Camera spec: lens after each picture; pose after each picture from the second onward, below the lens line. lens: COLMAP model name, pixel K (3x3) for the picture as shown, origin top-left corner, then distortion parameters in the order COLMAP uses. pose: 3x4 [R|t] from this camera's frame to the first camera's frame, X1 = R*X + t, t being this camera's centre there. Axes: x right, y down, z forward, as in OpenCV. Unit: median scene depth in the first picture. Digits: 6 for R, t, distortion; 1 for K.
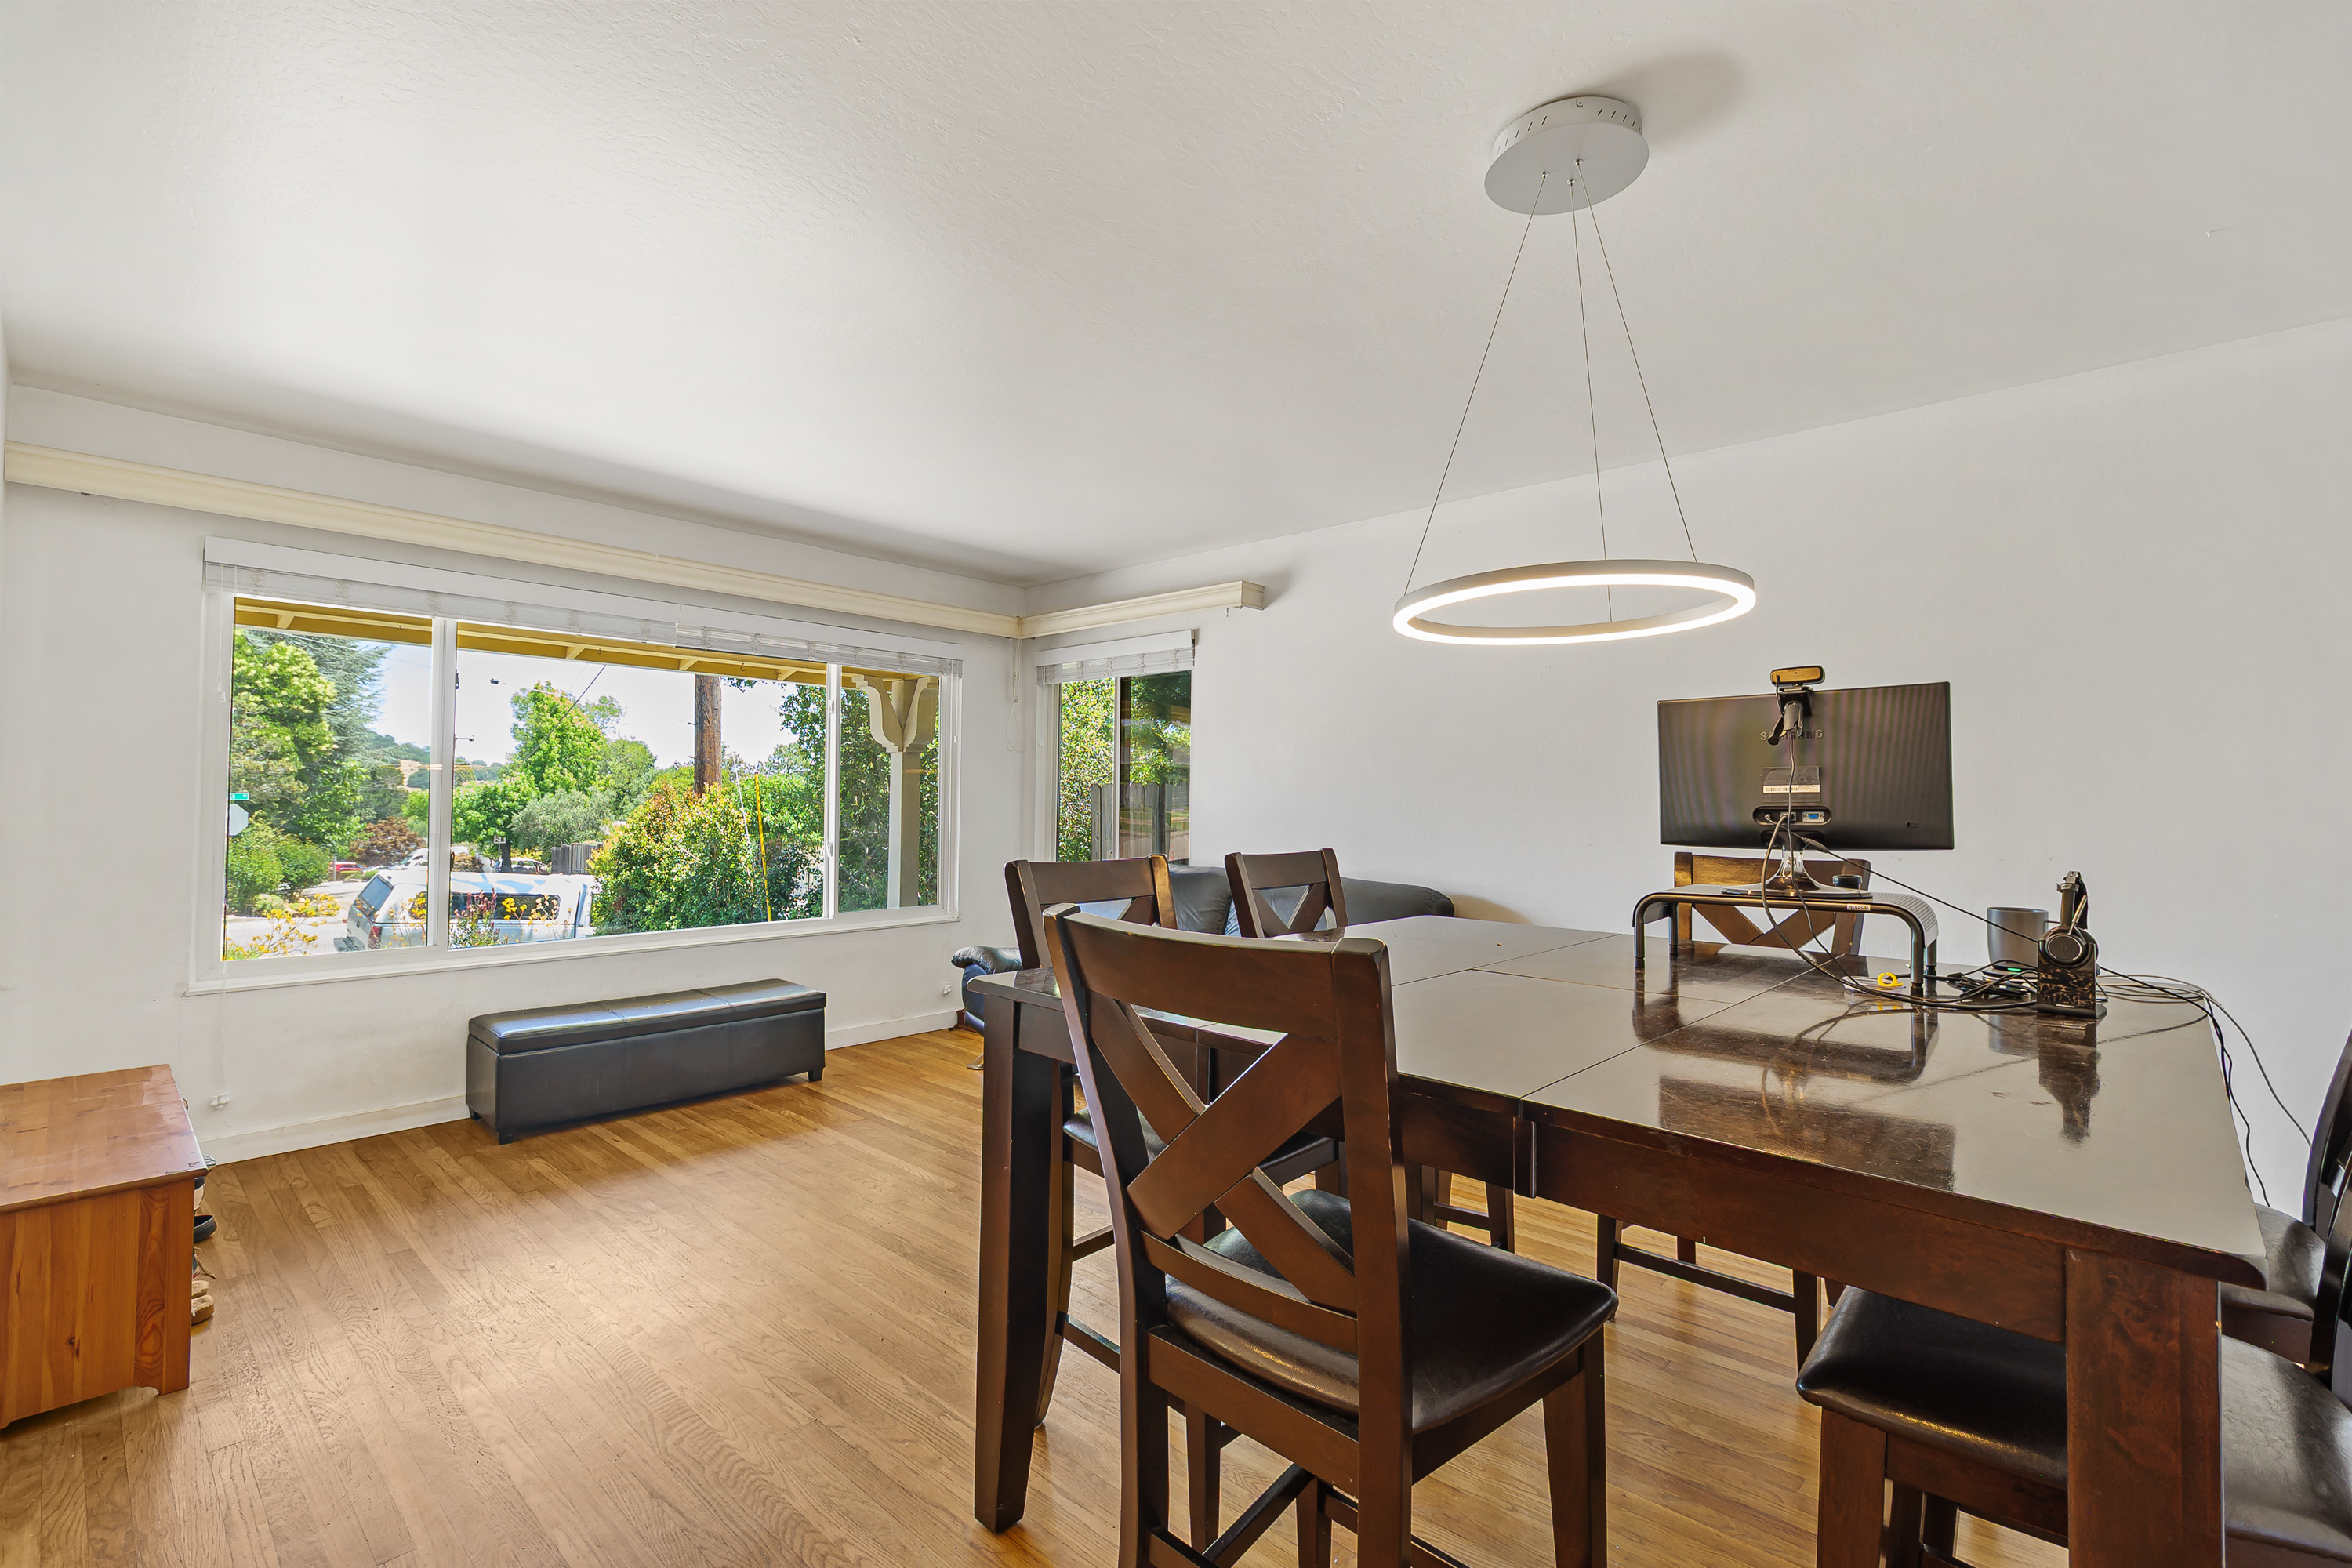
lens RADIAL K [[1043.0, 0, 1176.0], [0, 1043.0, 784.0], [0, 0, 1]] dist [-0.000184, 0.000172]
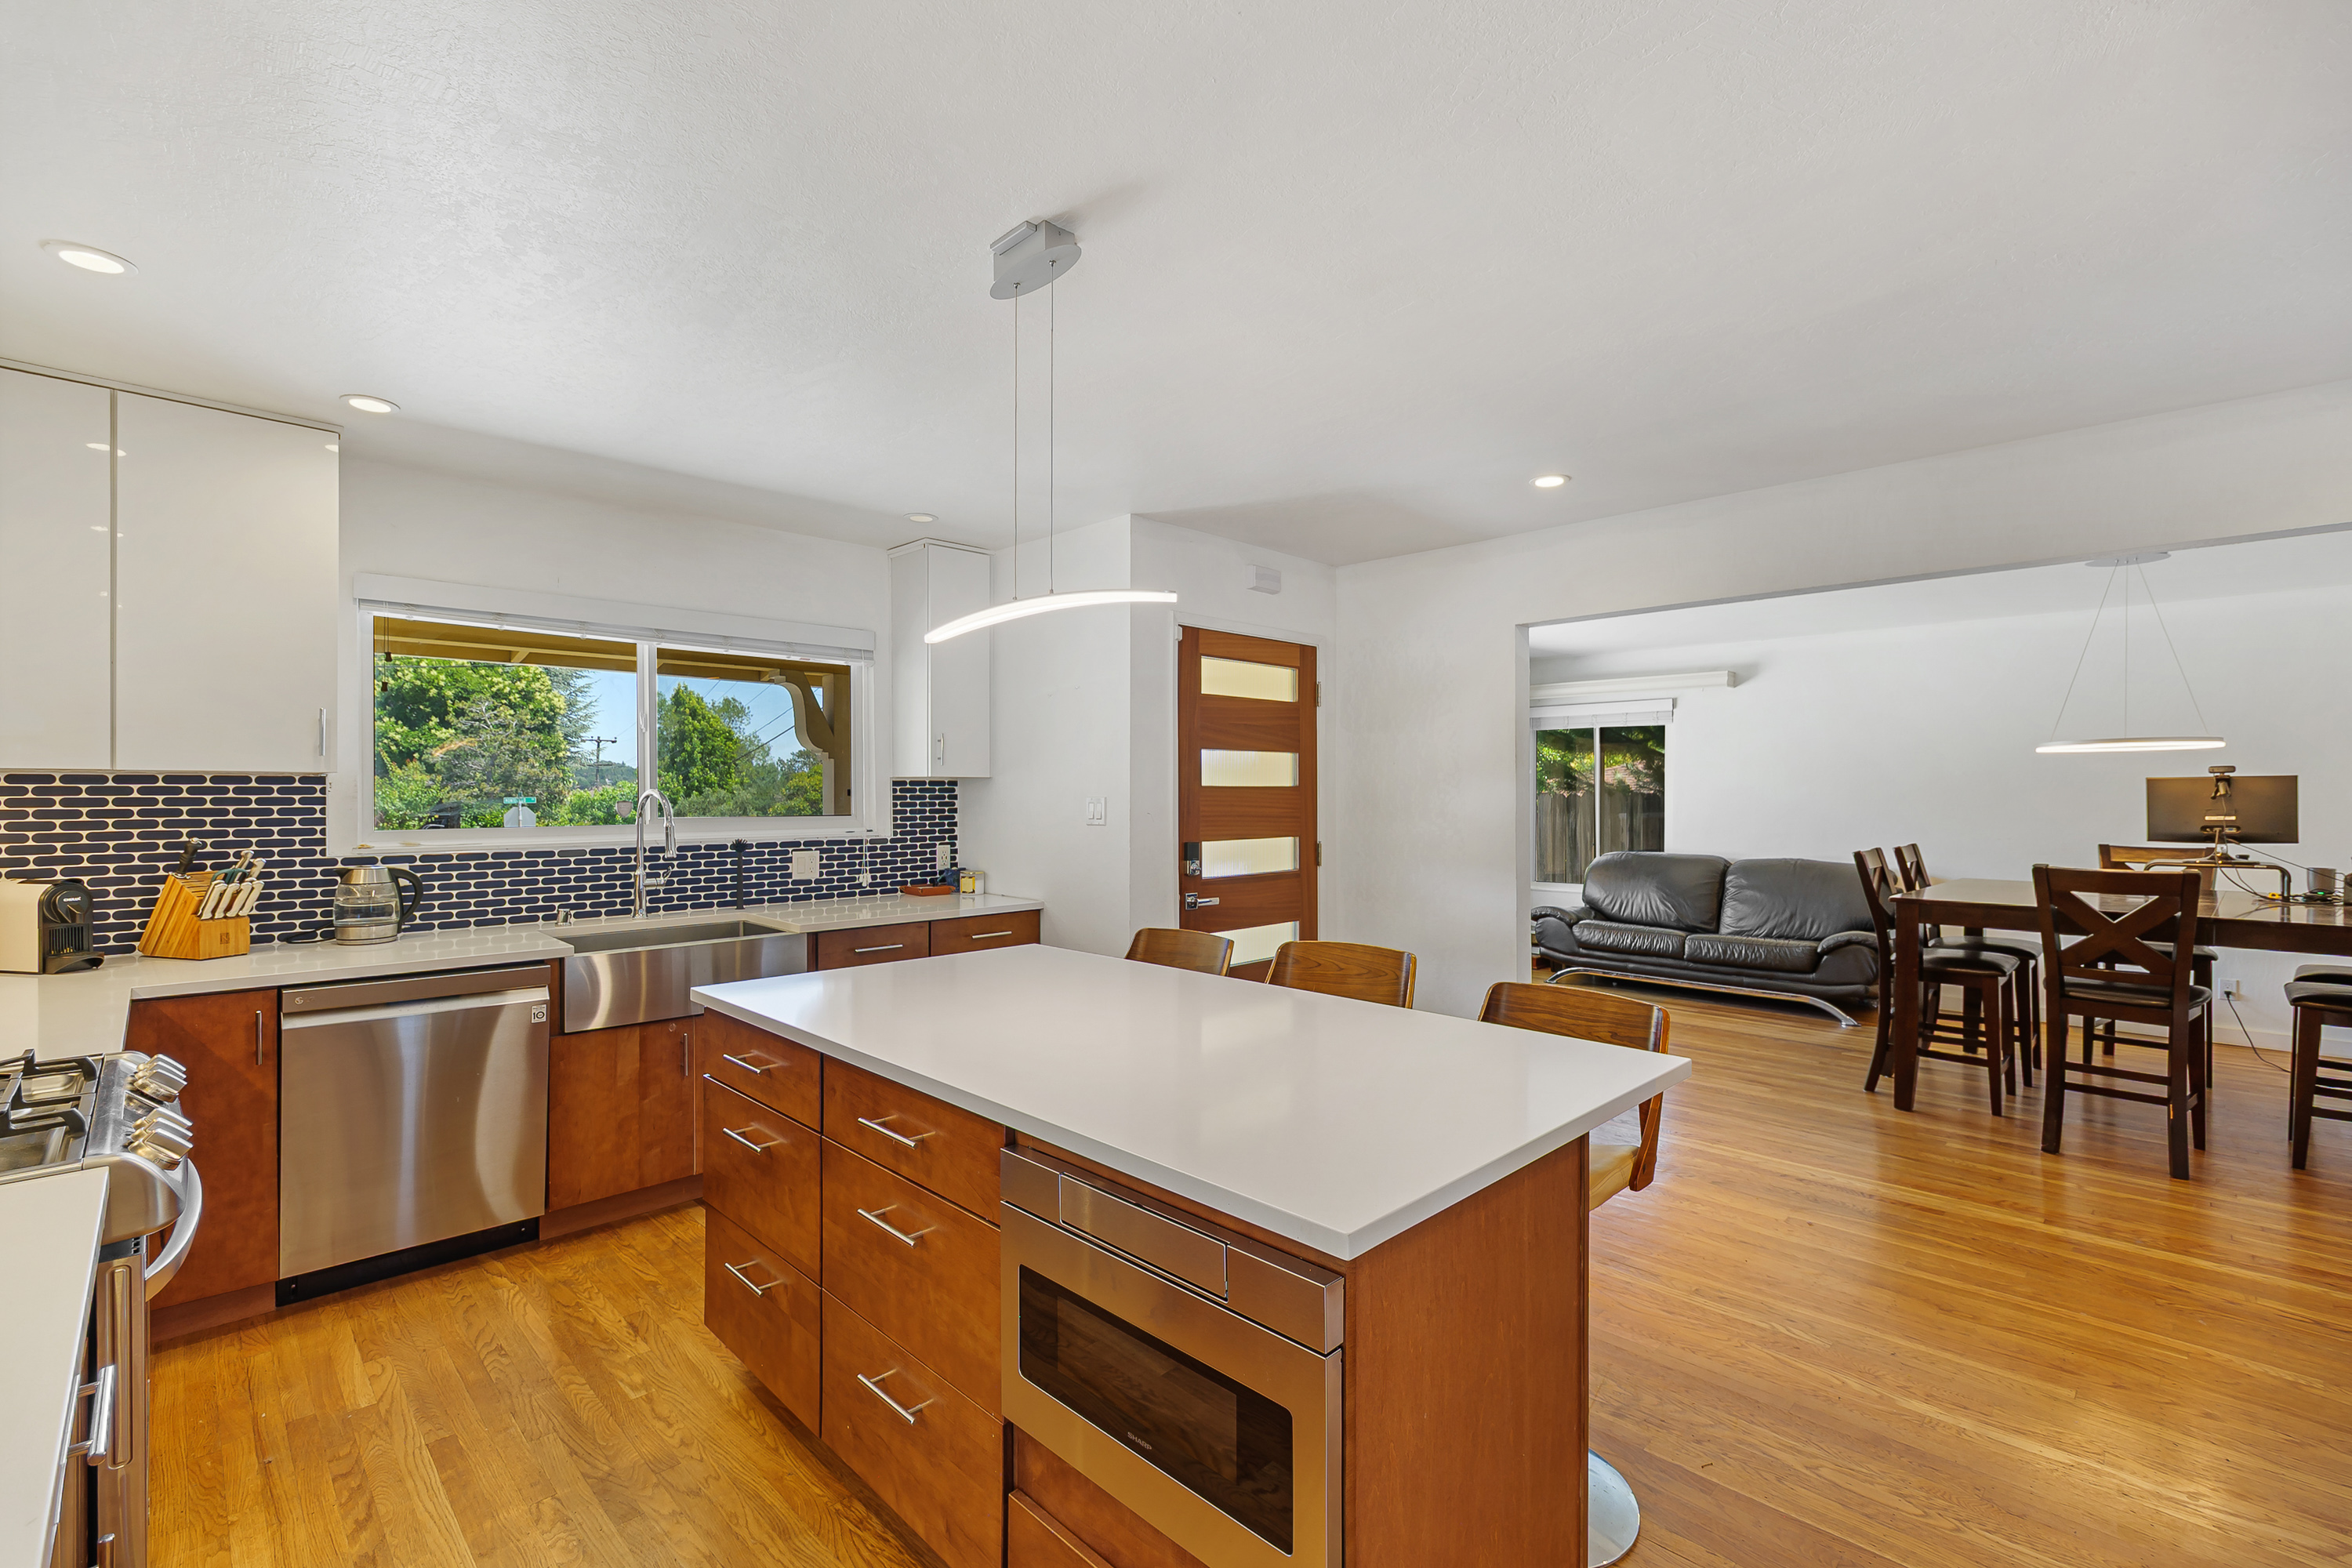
lens RADIAL K [[1049.7, 0, 1192.9], [0, 1049.7, 792.5], [0, 0, 1]] dist [0.001550, 0.000195]
pose [[0.999741, -0.011795, -0.019487, -1.560037], [0.012184, 0.999726, 0.019998, -0.118390], [0.019246, -0.020230, 0.999610, -1.318124]]
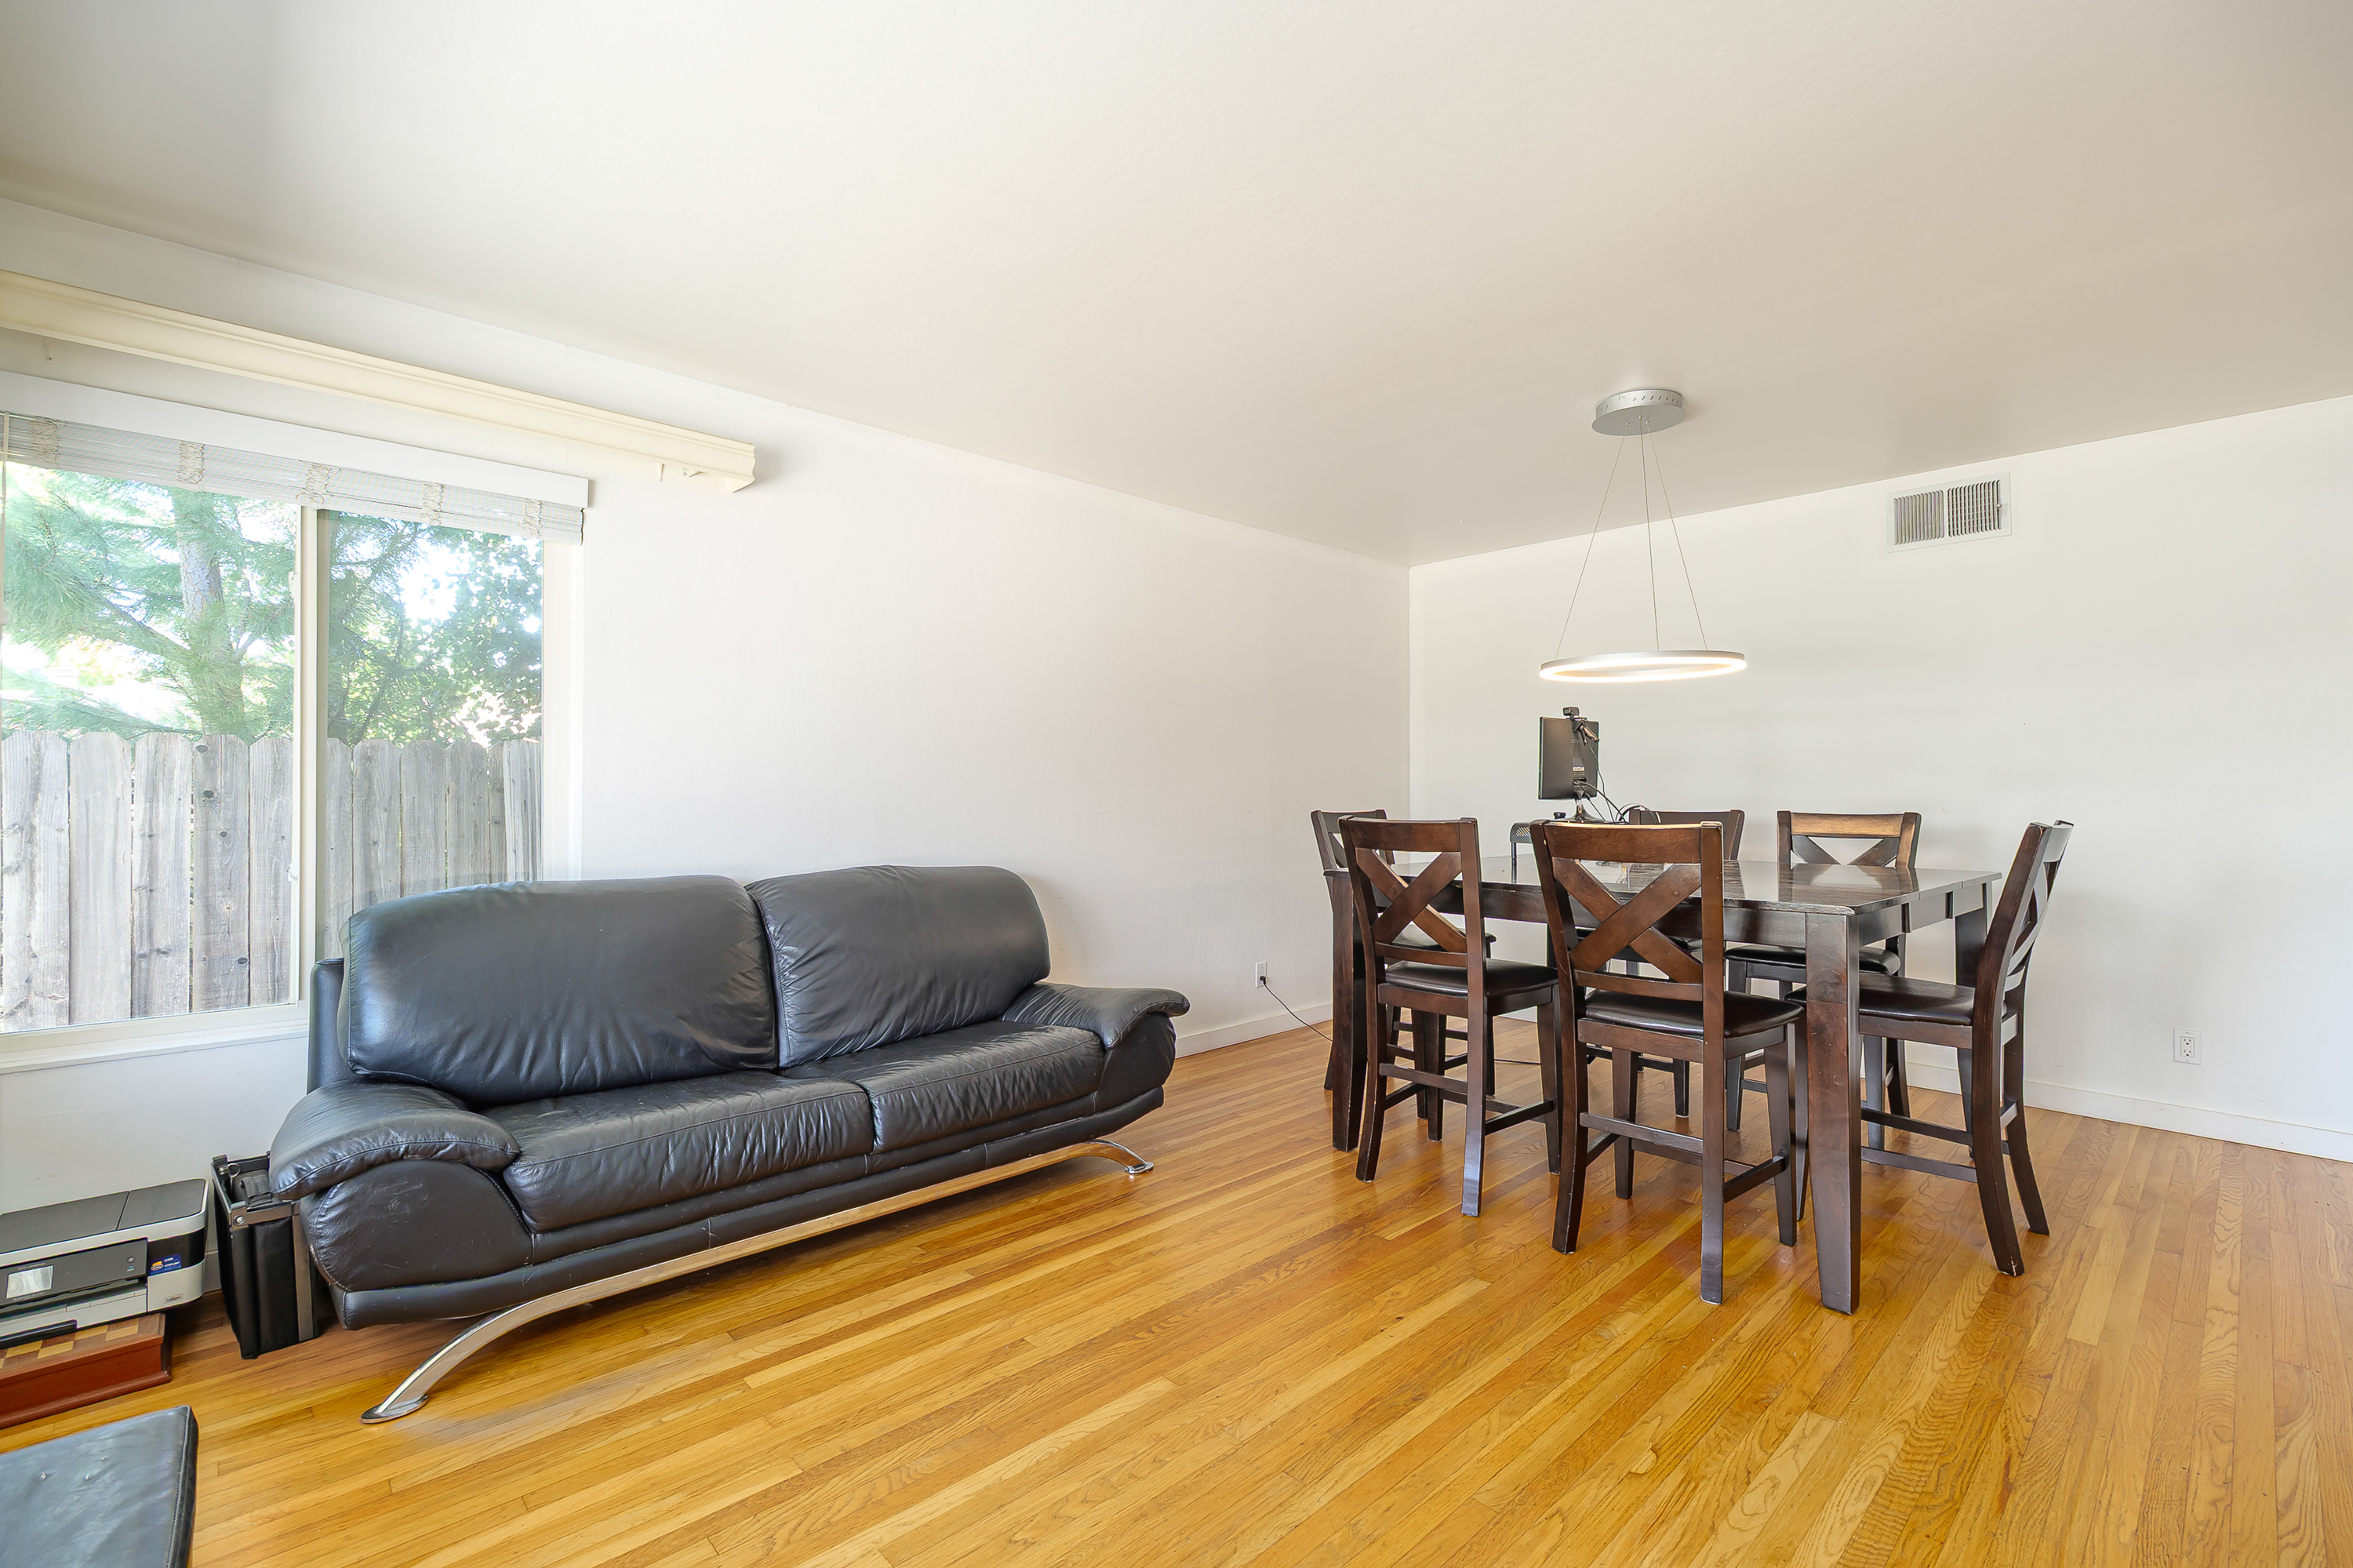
lens RADIAL K [[1043.5, 0, 1176.5], [0, 1043.5, 784.0], [0, 0, 1]] dist [-0.000184, 0.000172]
pose [[0.060672, -0.010210, 0.998106, -1.312290], [-0.020479, 0.999724, 0.011471, 0.024062], [-0.997948, -0.021136, 0.060446, 1.499523]]
